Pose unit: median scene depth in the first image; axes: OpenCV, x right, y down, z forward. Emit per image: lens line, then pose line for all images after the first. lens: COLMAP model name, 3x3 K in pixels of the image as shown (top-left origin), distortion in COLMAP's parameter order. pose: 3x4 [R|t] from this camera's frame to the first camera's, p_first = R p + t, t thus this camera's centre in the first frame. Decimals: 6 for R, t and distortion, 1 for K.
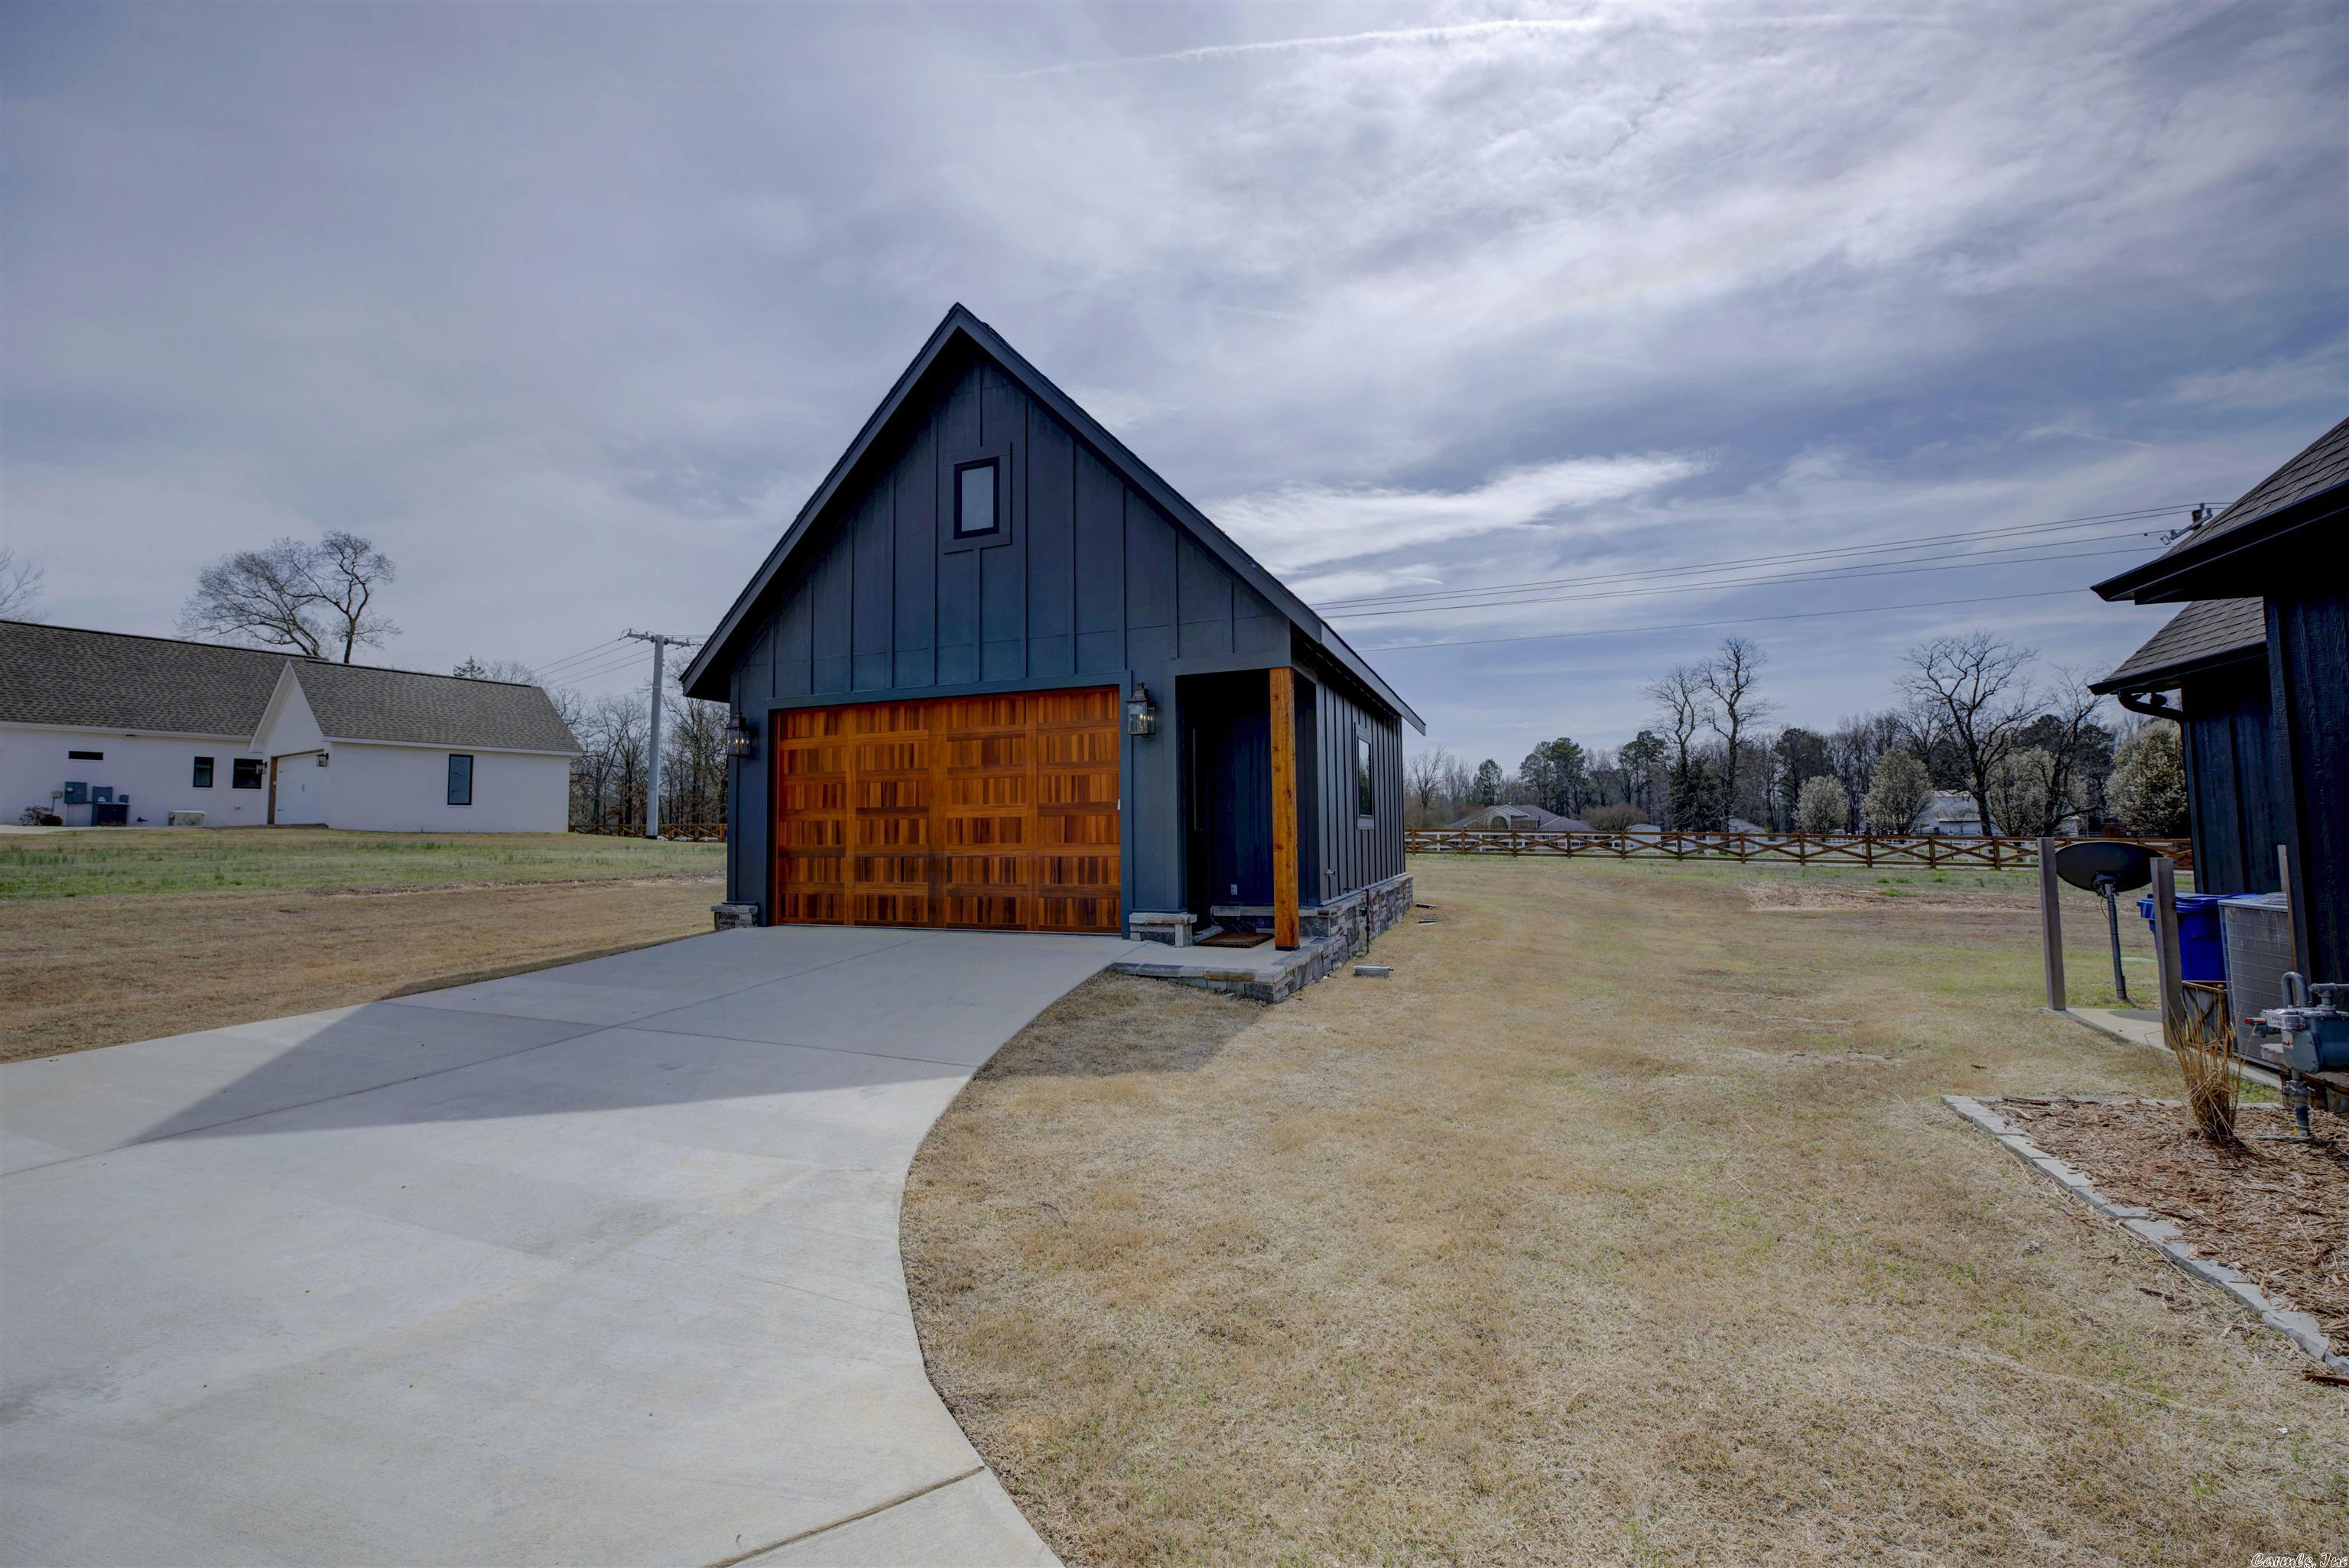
lens RADIAL K [[944.4, 0, 1169.7], [0, 944.4, 763.3], [0, 0, 1]] dist [-0.019647, -0.000025]
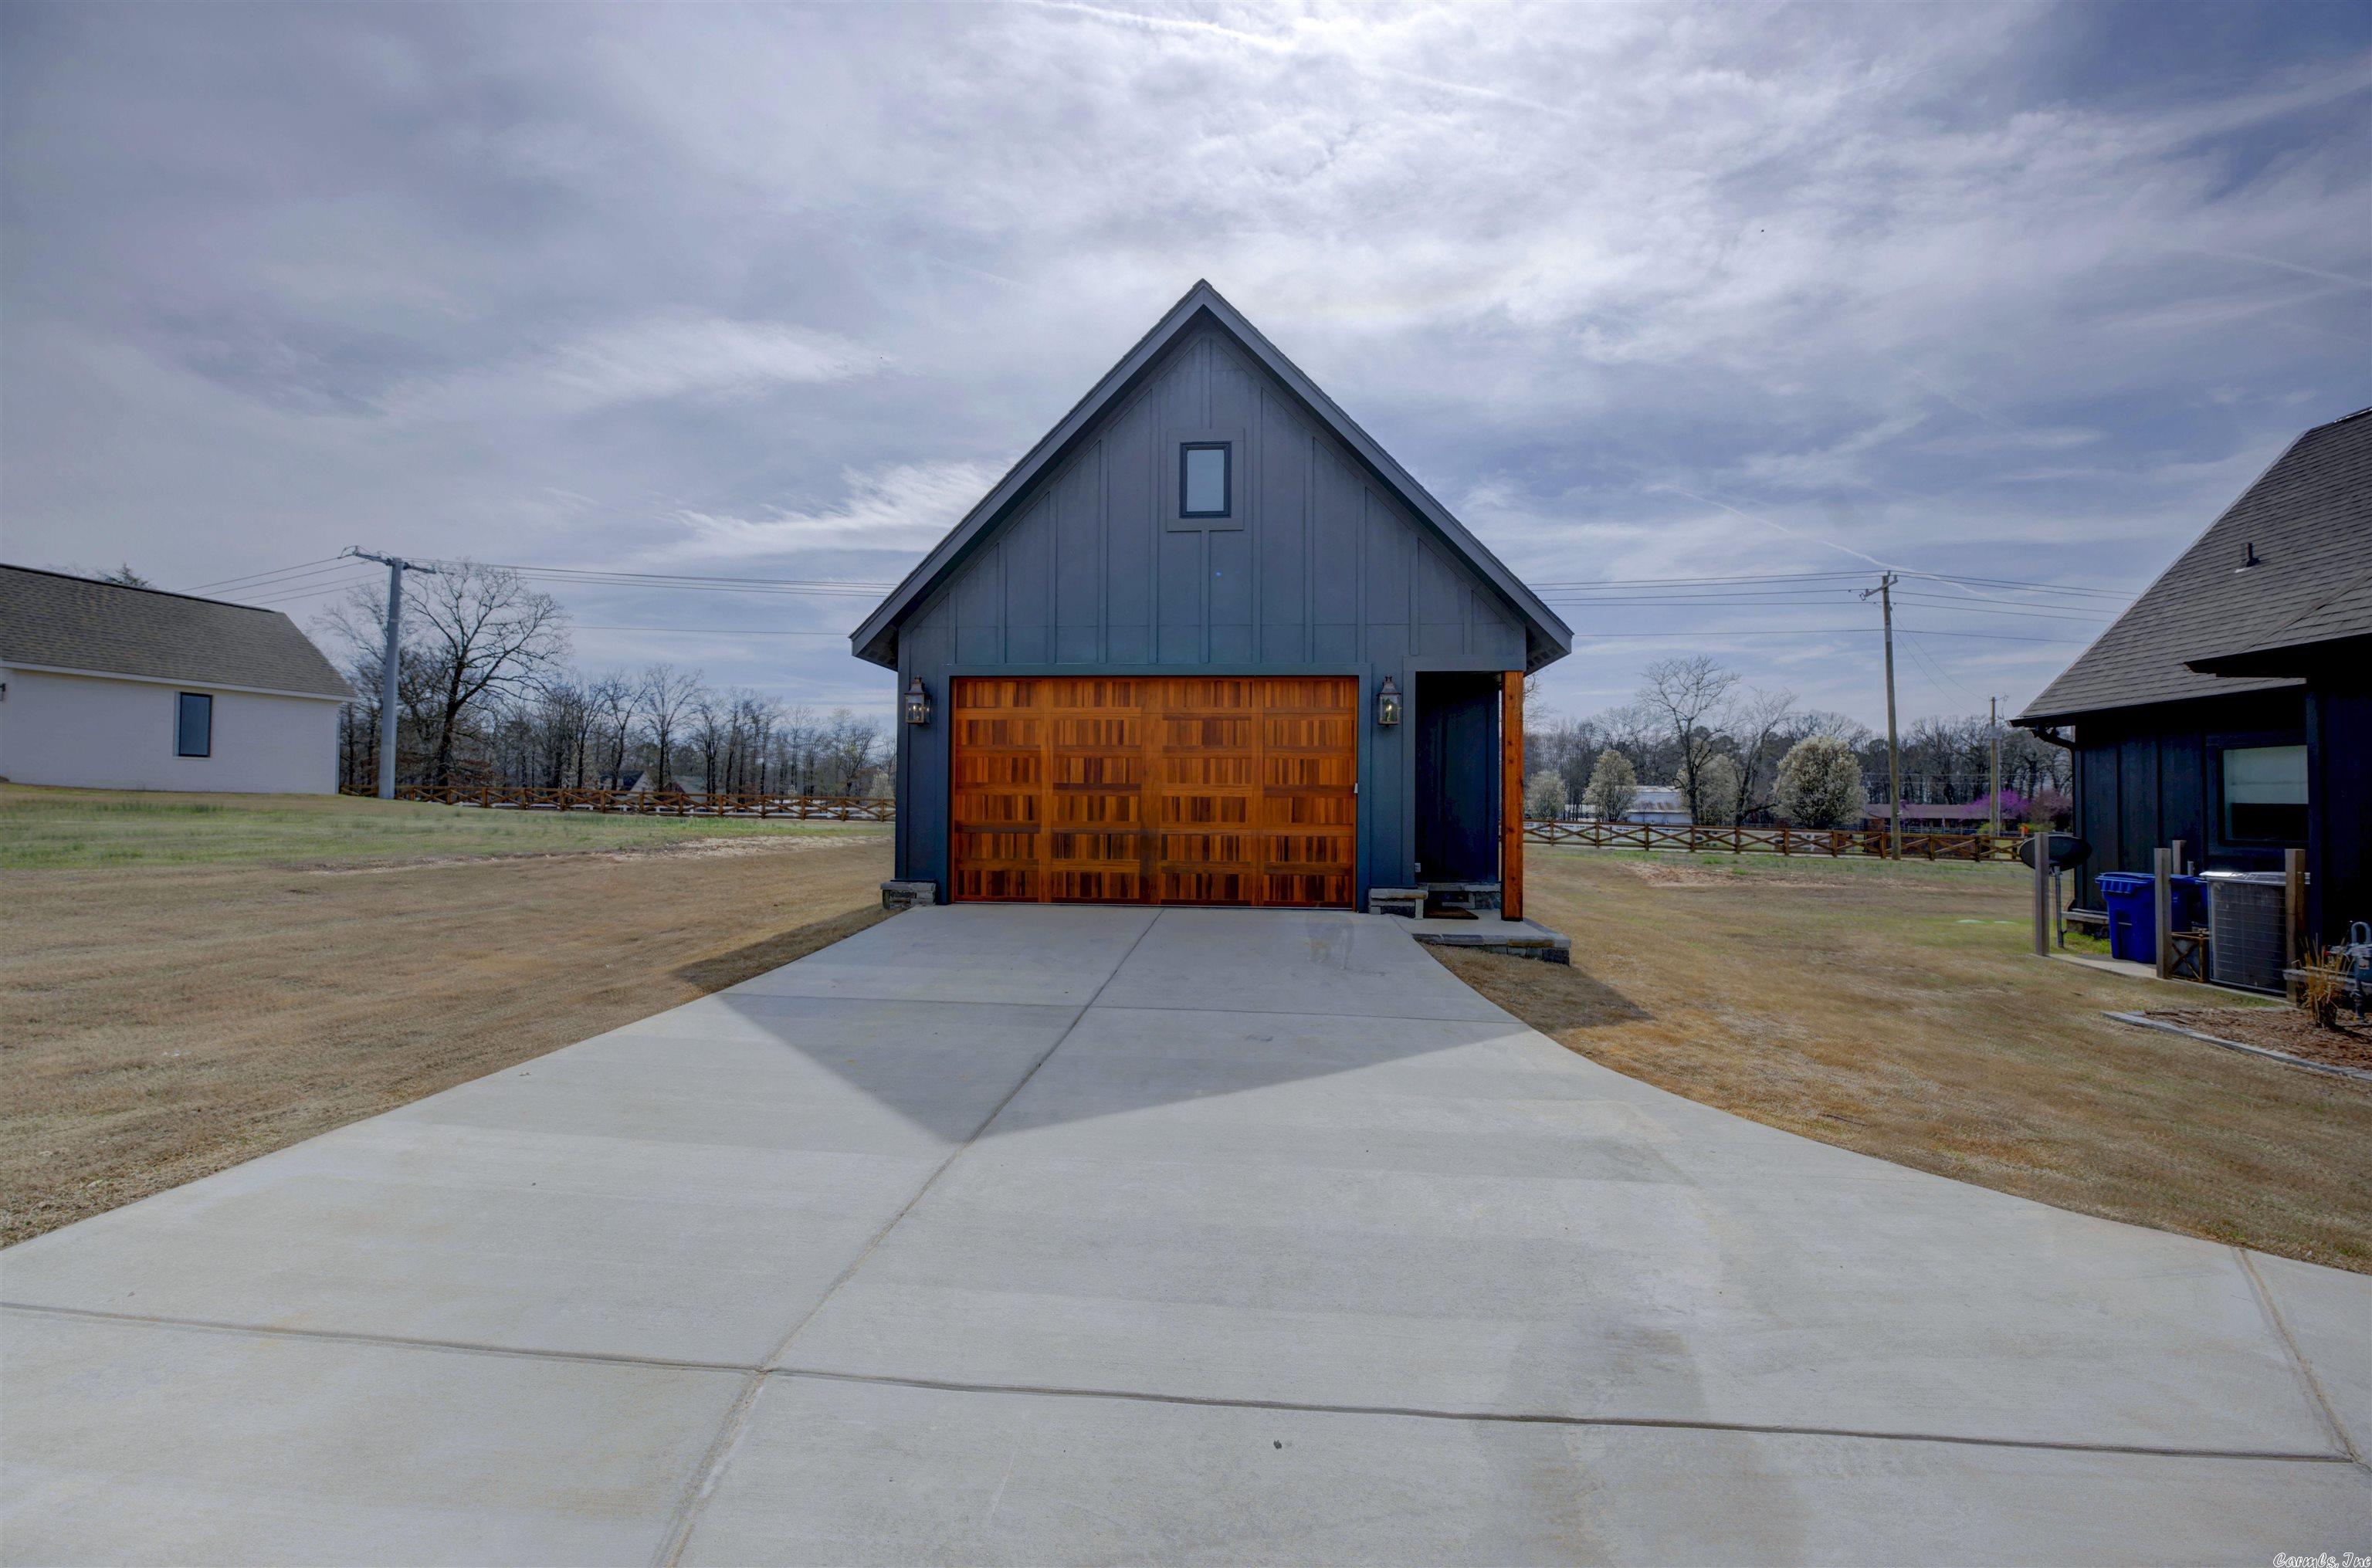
lens RADIAL K [[952.9, 0, 1186.0], [0, 952.9, 784.0], [0, 0, 1]] dist [-0.024742, 0.001128]
pose [[0.959461, 0.027822, 0.280464, -0.495475], [-0.040924, 0.998322, 0.040967, 0.002340], [-0.278854, -0.050784, 0.958990, 0.017030]]
